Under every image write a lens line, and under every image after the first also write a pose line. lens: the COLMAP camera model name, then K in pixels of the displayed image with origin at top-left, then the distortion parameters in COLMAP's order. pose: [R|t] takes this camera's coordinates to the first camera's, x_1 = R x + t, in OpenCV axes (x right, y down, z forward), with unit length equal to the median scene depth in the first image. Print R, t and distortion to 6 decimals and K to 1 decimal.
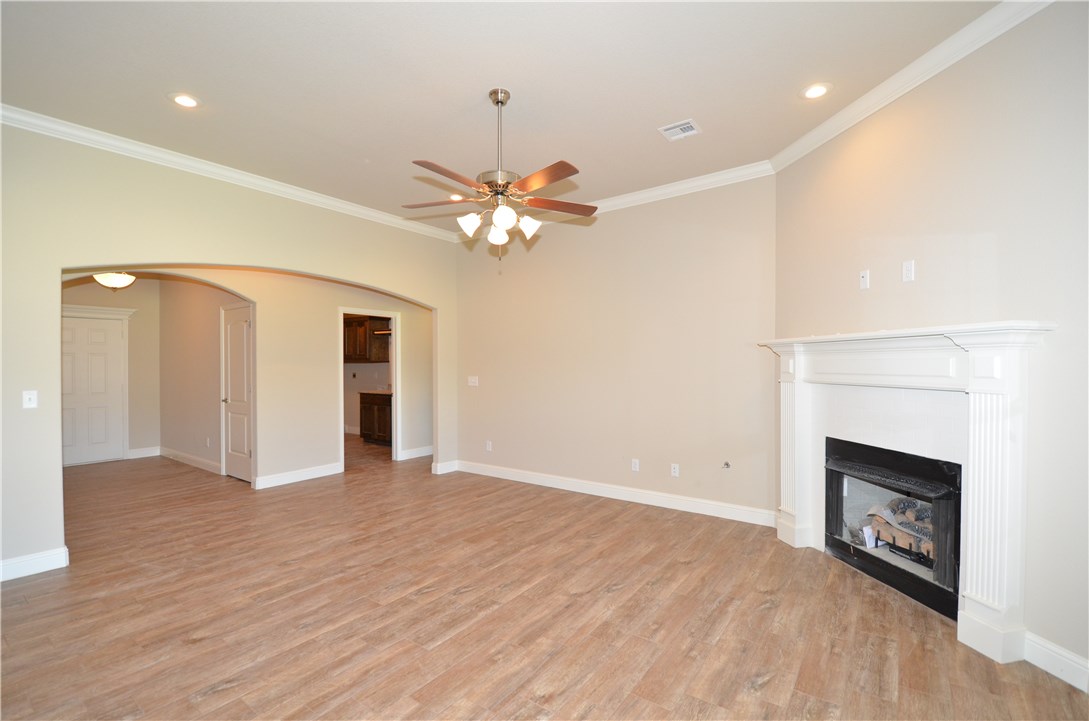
lens RADIAL K [[479.9, 0, 552.4], [0, 479.9, 366.0], [0, 0, 1]] dist [0.000147, -0.013467]
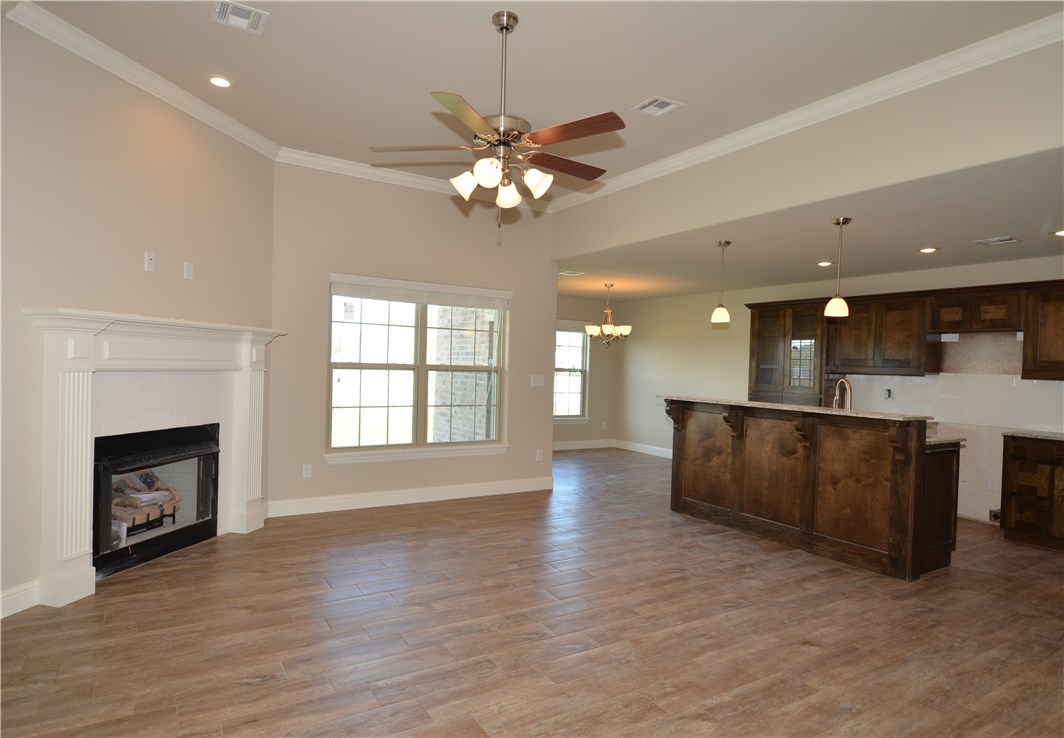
lens RADIAL K [[599.5, 0, 506.3], [0, 599.5, 370.3], [0, 0, 1]] dist [-0.001335, -0.002907]
pose [[-0.911790, -0.028305, 0.409679, -0.540311], [-0.024768, 0.999596, 0.013939, 0.005985], [-0.409908, 0.002562, -0.912123, 1.918821]]
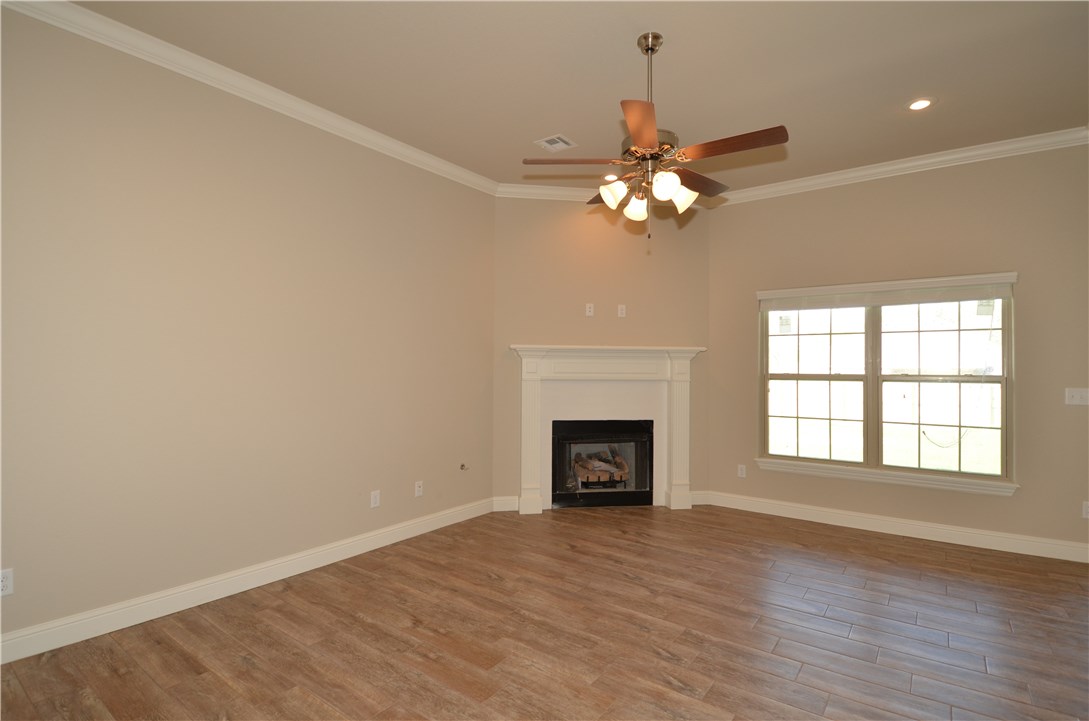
lens RADIAL K [[523.8, 0, 545.7], [0, 523.8, 365.6], [0, 0, 1]] dist [0.001668, -0.000934]
pose [[0.022901, 0.006227, 0.999718, -1.027290], [-0.003061, 0.999976, -0.006159, 0.007261], [-0.999733, -0.002919, 0.022920, 1.163180]]
